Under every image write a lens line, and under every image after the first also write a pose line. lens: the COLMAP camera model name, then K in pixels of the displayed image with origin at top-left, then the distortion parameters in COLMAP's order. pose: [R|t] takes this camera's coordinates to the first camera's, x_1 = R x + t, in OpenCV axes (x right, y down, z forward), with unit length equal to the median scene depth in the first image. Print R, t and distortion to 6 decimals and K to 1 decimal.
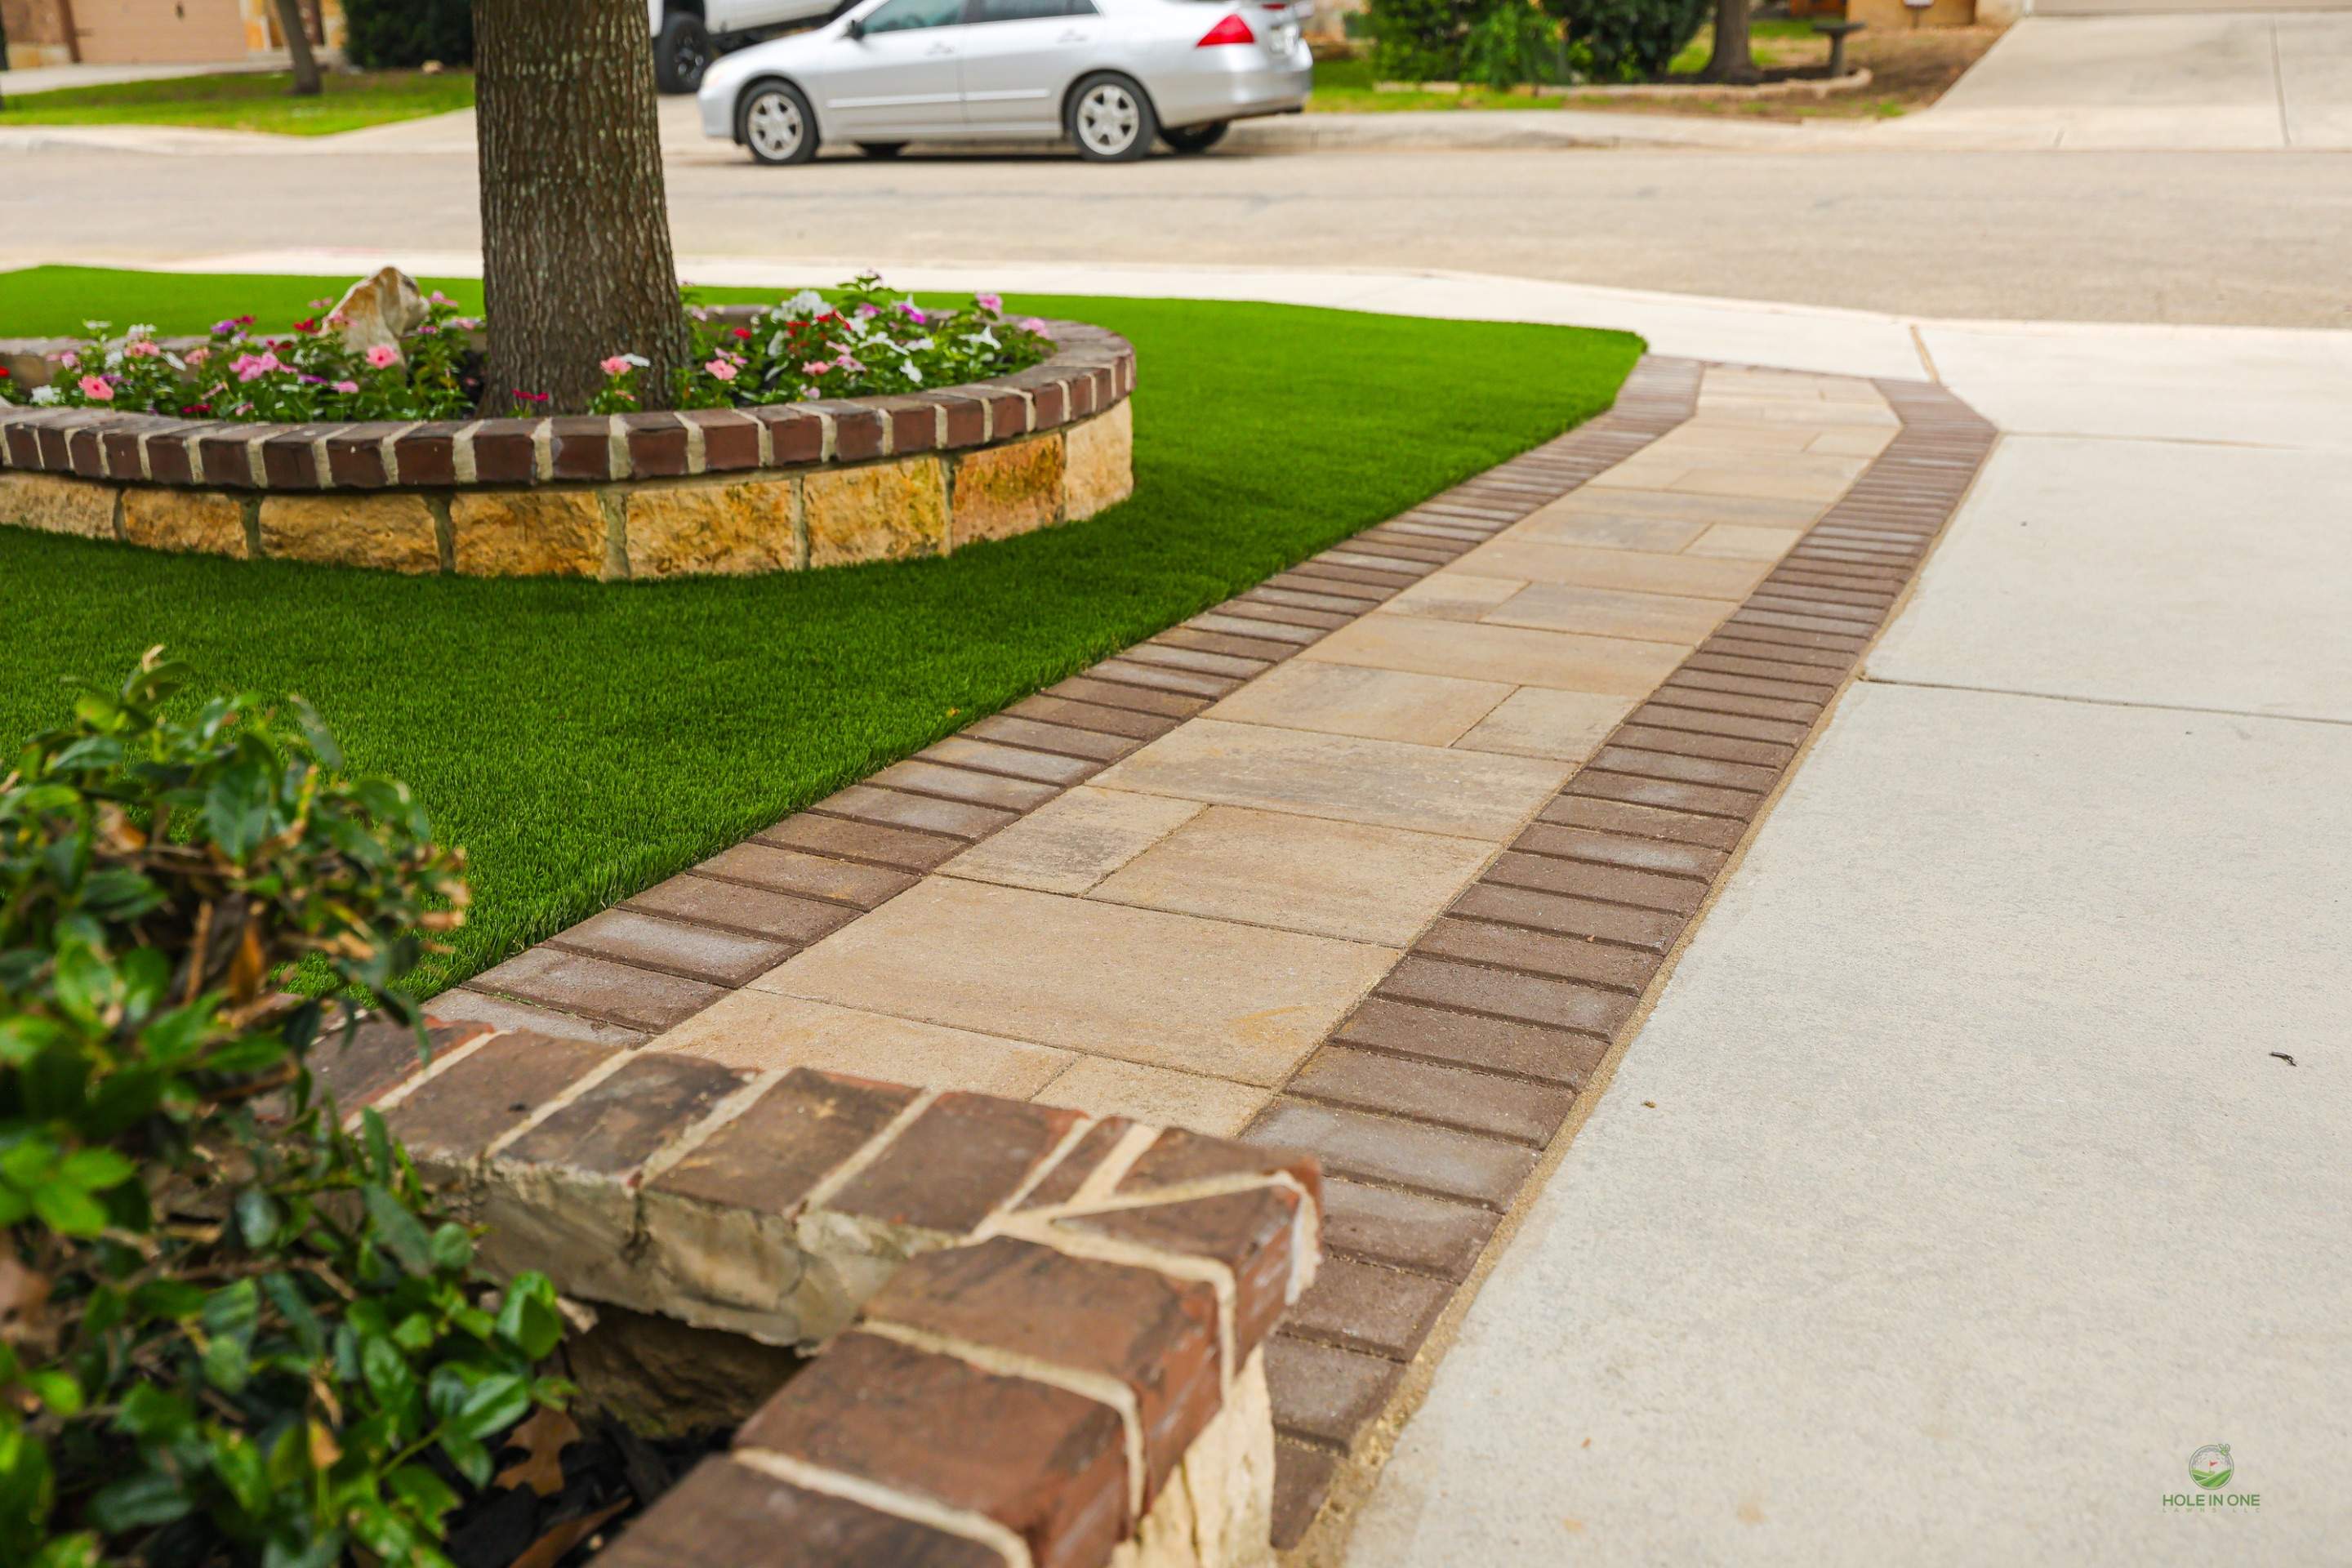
lens RADIAL K [[2246.5, 0, 1150.4], [0, 2246.5, 778.4], [0, 0, 1]] dist [-0.003194, 0.000000]
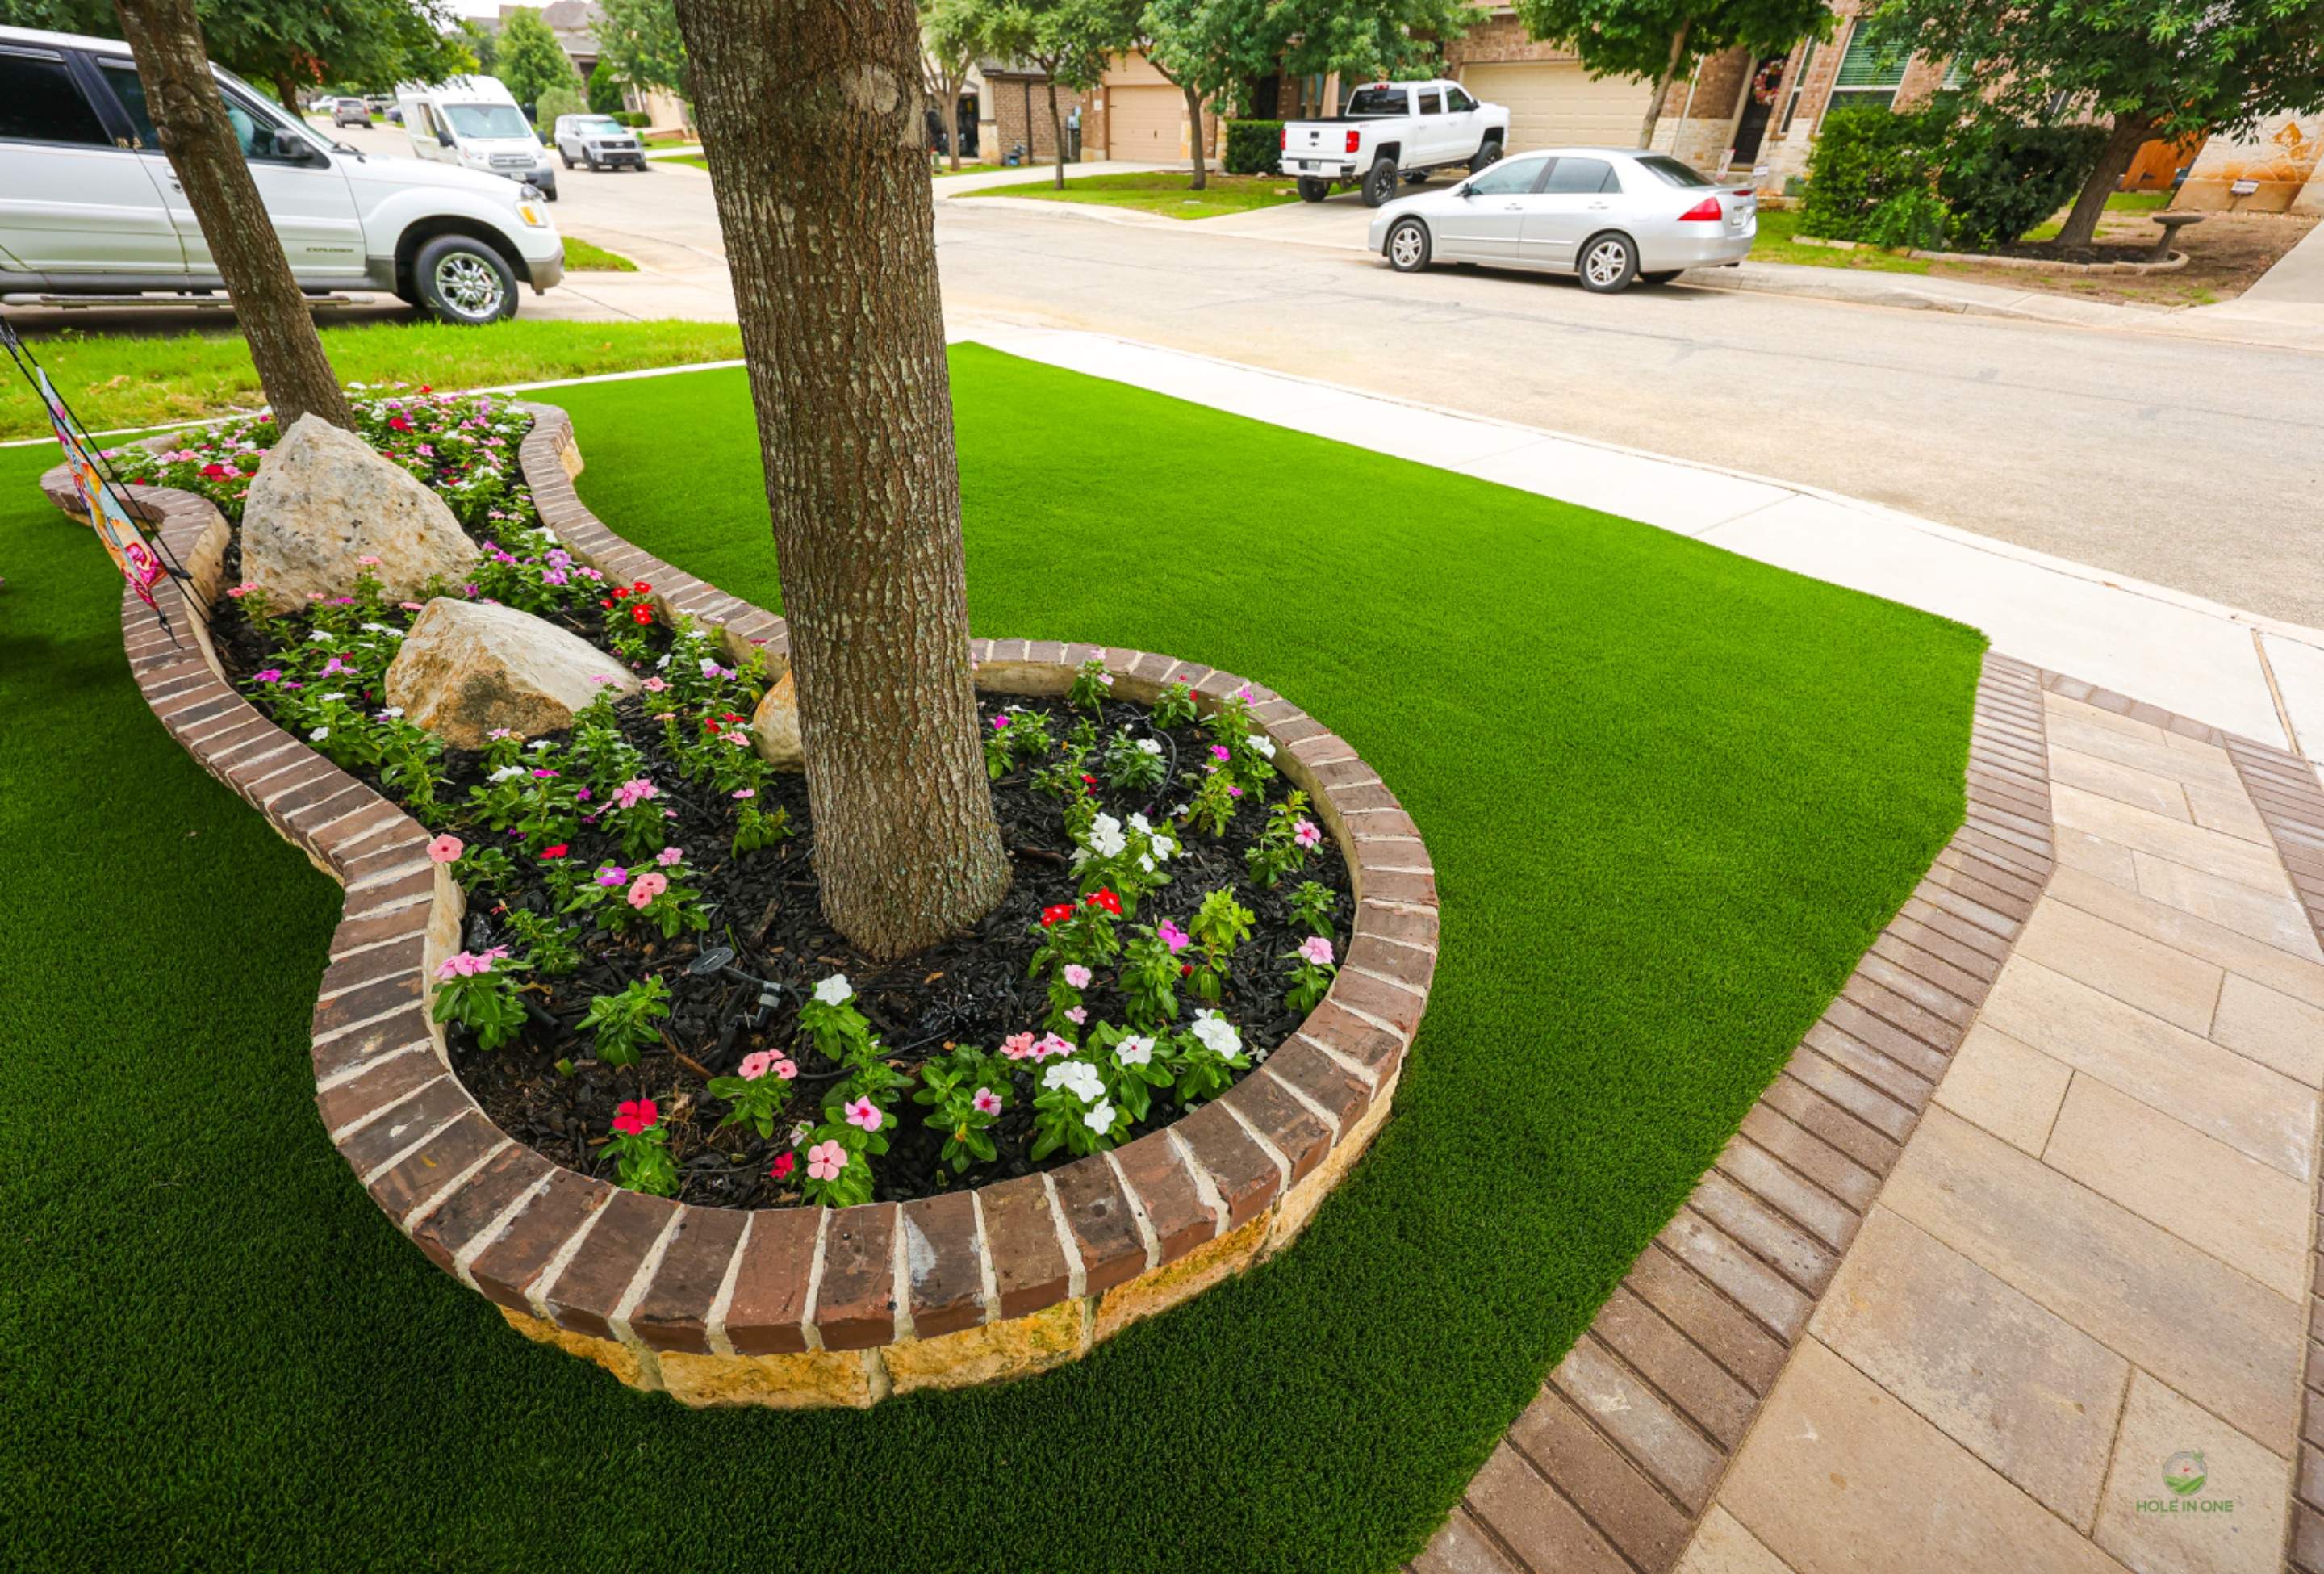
lens RADIAL K [[945.1, 0, 1131.1], [0, 945.1, 783.7], [0, 0, 1]] dist [0.001322, -0.000352]
pose [[0.905043, 0.271021, -0.327787, -0.014174], [-0.170067, 0.936993, 0.305159, -0.392766], [0.389838, -0.220436, 0.894111, 0.694585]]
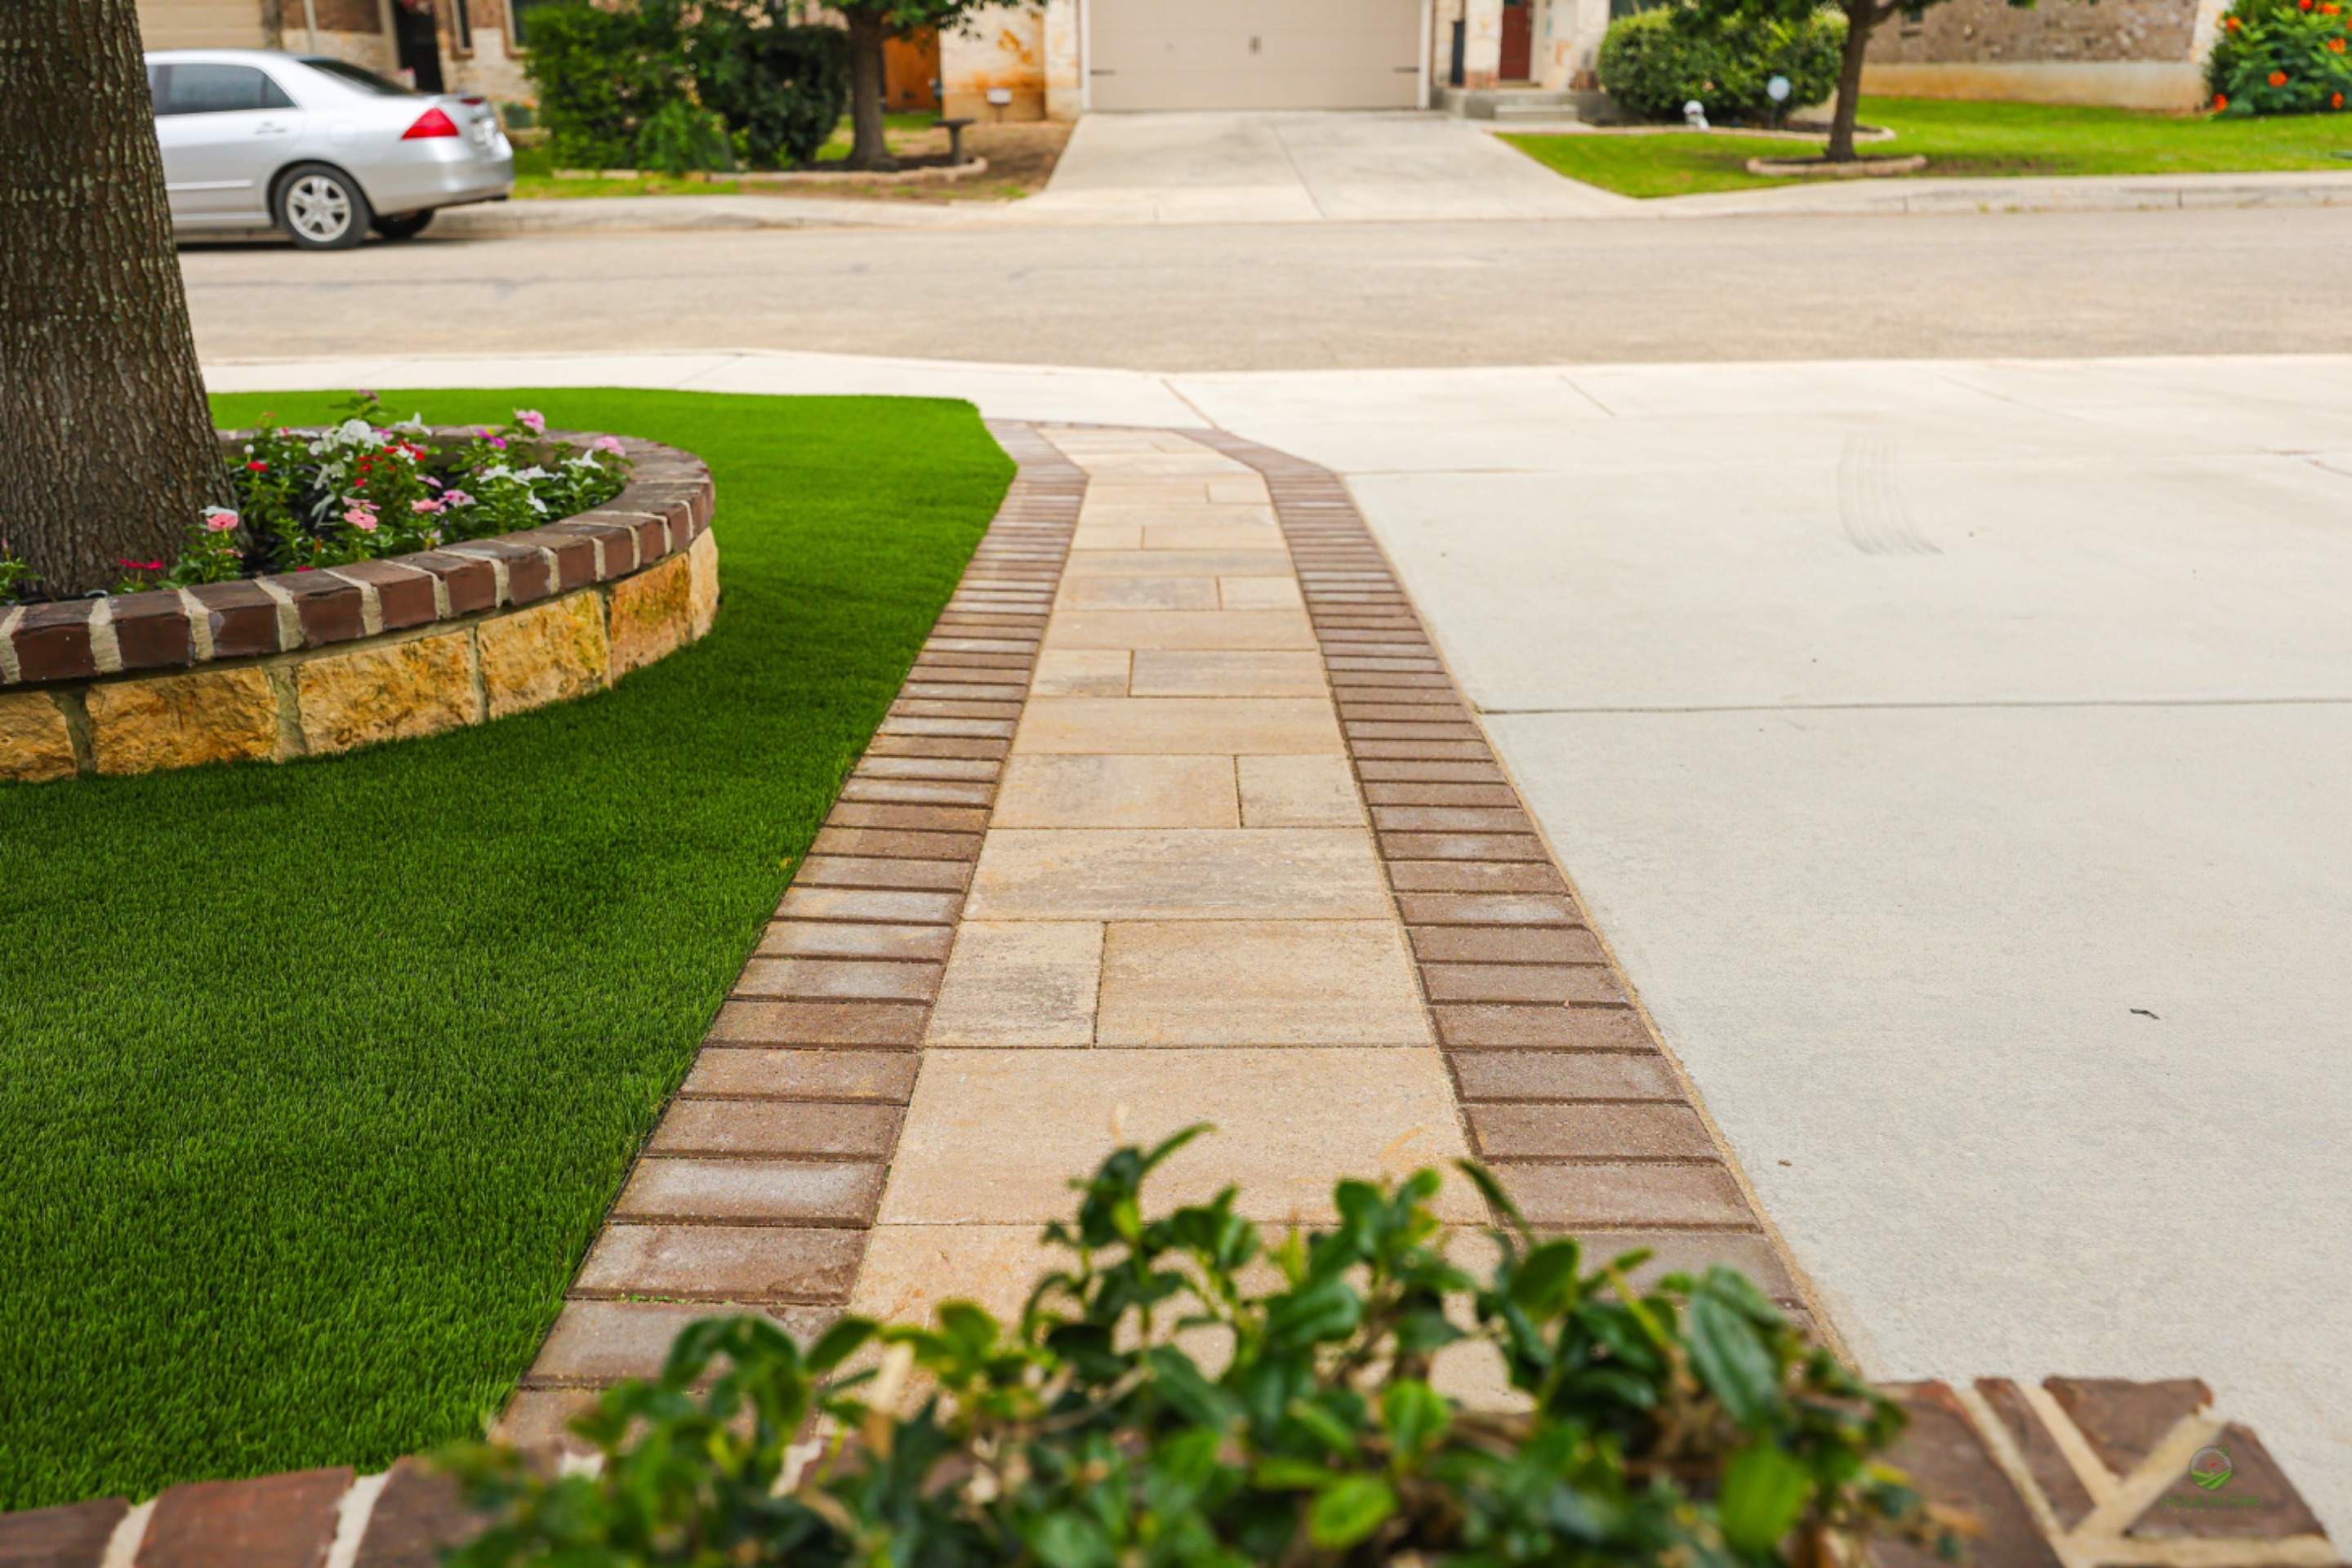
lens RADIAL K [[1937.7, 0, 1179.9], [0, 1937.7, 761.5], [0, 0, 1]] dist [-0.007846, 0.014777]
pose [[0.909750, -0.124838, 0.395943, -0.192903], [0.125171, 0.991817, 0.025111, -0.053779], [-0.395838, 0.026716, 0.917931, 0.115407]]
